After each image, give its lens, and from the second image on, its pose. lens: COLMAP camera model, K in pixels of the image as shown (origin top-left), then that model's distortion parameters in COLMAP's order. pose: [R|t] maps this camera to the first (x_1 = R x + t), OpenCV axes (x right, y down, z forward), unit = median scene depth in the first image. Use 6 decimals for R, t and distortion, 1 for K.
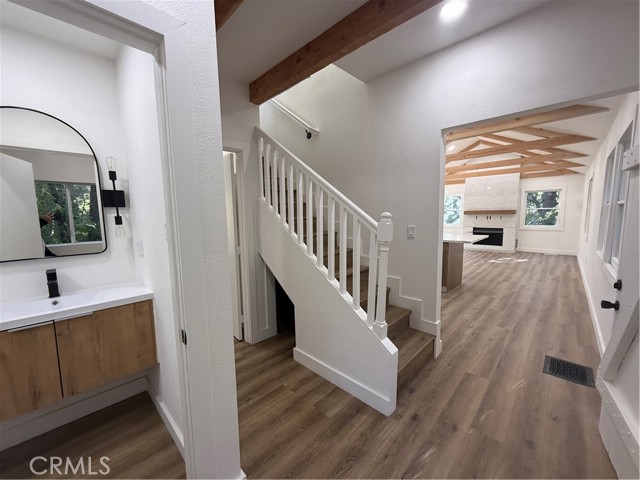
lens RADIAL K [[256.2, 0, 322.9], [0, 256.2, 241.1], [0, 0, 1]] dist [-0.001566, 0.000196]
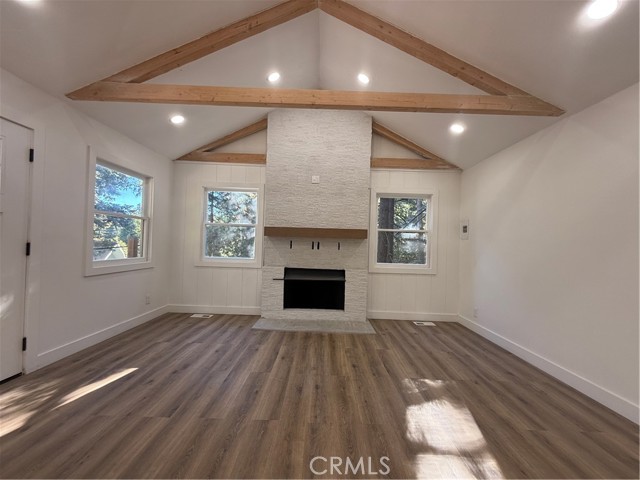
lens RADIAL K [[256.2, 0, 324.4], [0, 256.2, 240.1], [0, 0, 1]] dist [-0.001566, 0.000196]
pose [[0.718157, 0.046228, 0.694344, 0.393652], [0.034587, 0.994187, -0.101964, -0.061816], [-0.695021, 0.097242, 0.712383, 0.752779]]
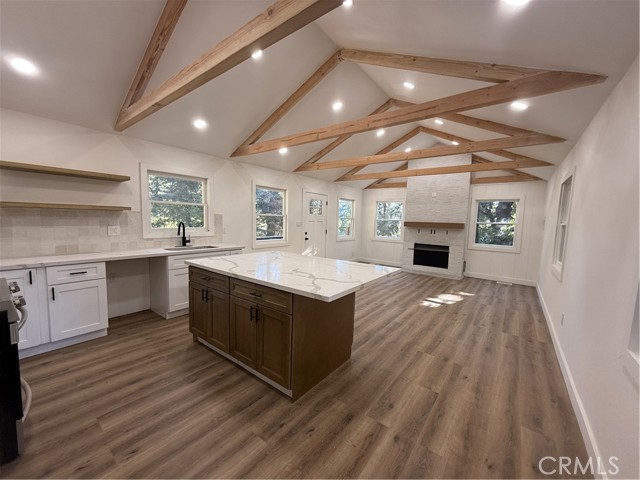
lens RADIAL K [[256.2, 0, 319.4], [0, 256.2, 242.3], [0, 0, 1]] dist [-0.001566, 0.000196]
pose [[0.994040, 0.035608, 0.103040, 0.246009], [-0.034071, 0.999281, -0.016638, -0.038077], [-0.103558, 0.013028, 0.994538, 0.281861]]
